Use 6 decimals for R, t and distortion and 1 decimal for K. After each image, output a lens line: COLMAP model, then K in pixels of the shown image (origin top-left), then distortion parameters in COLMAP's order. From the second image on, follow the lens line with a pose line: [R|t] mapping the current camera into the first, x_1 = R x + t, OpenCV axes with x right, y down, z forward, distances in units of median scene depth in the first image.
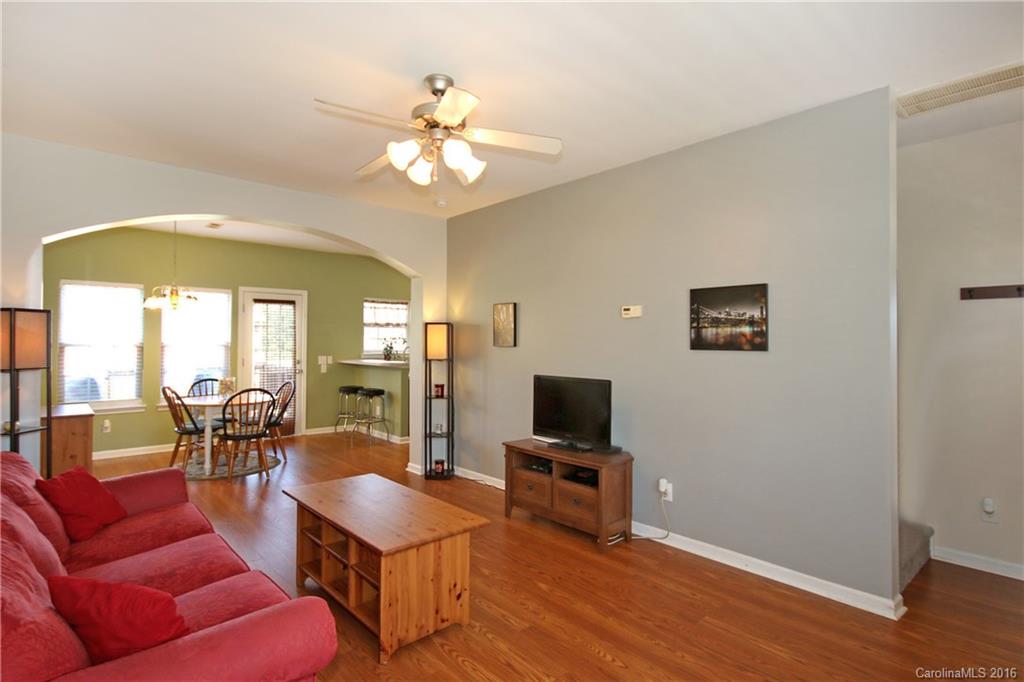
lens RADIAL K [[526.4, 0, 506.7], [0, 526.4, 334.2], [0, 0, 1]] dist [-0.008779, 0.000539]
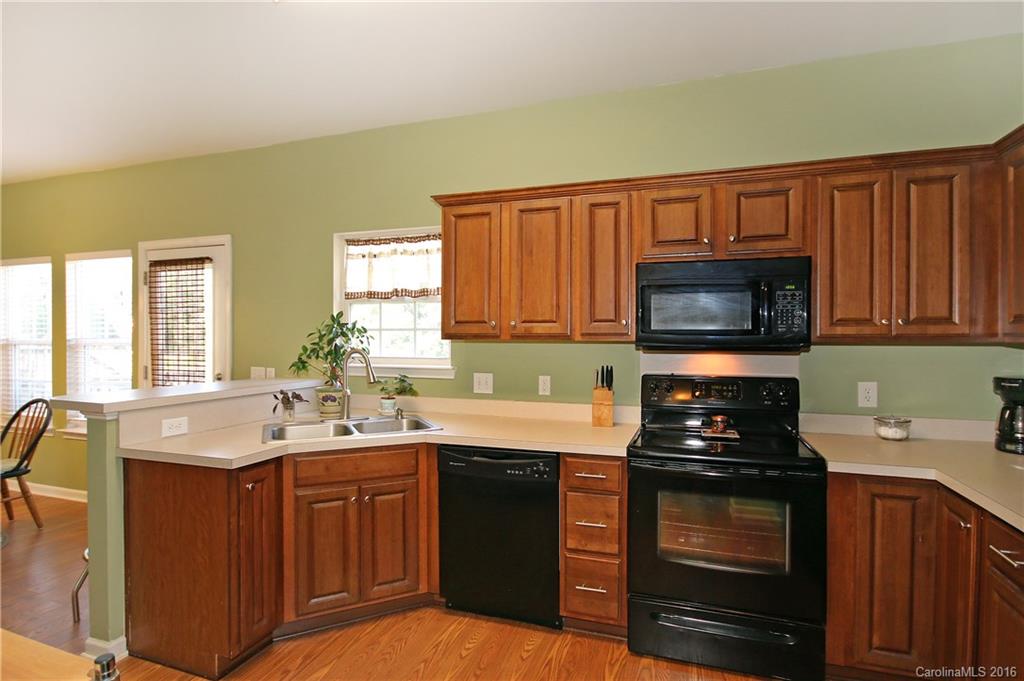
lens RADIAL K [[498.6, 0, 520.0], [0, 498.6, 339.6], [0, 0, 1]] dist [0.004122, -0.003368]
pose [[0.503456, -0.002693, -0.864017, 0.217372], [0.012141, 0.999918, 0.003958, 0.023676], [0.863936, -0.012483, 0.503447, 1.319826]]
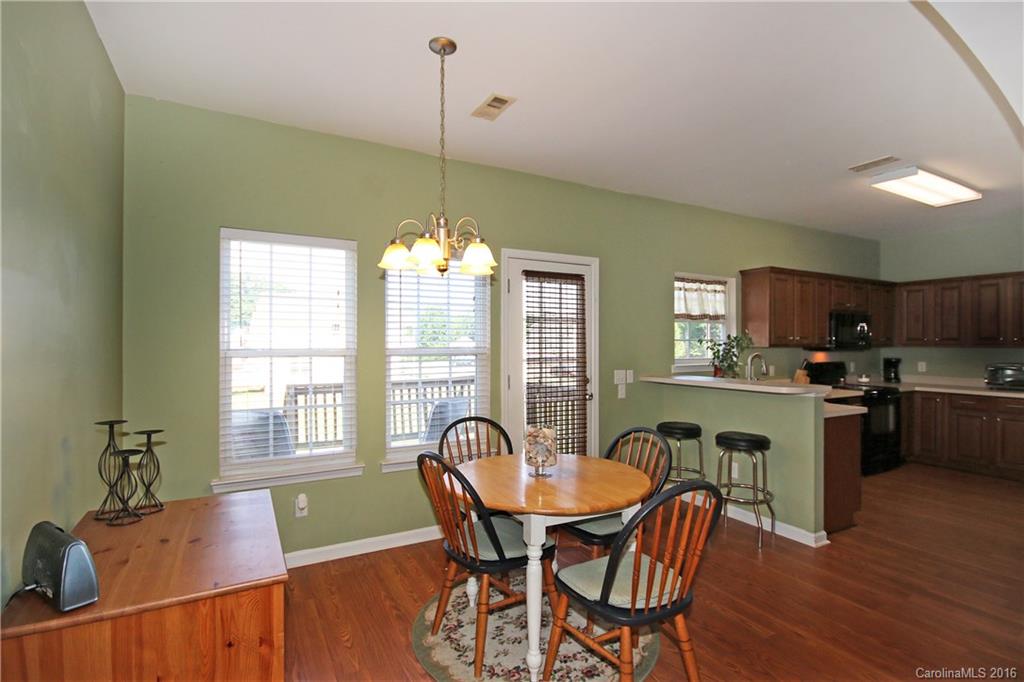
lens RADIAL K [[498.6, 0, 521.5], [0, 498.6, 341.8], [0, 0, 1]] dist [0.004122, -0.003368]
pose [[0.978863, -0.005792, -0.204436, -0.465295], [0.007503, 0.999943, 0.007596, 0.006663], [0.204380, -0.008969, 0.978850, 0.582174]]
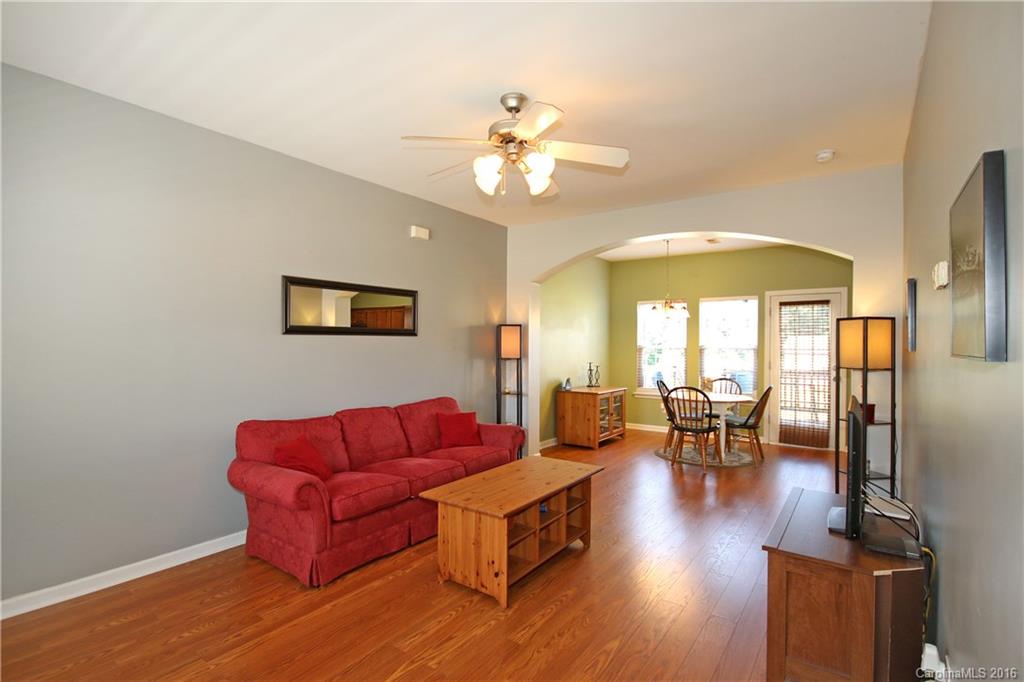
lens RADIAL K [[498.6, 0, 504.5], [0, 498.6, 347.9], [0, 0, 1]] dist [0.004122, -0.003368]
pose [[0.198290, 0.005387, -0.980129, 0.421769], [0.009592, 0.999926, 0.007436, 0.009105], [0.980097, -0.010876, 0.198223, 0.371178]]
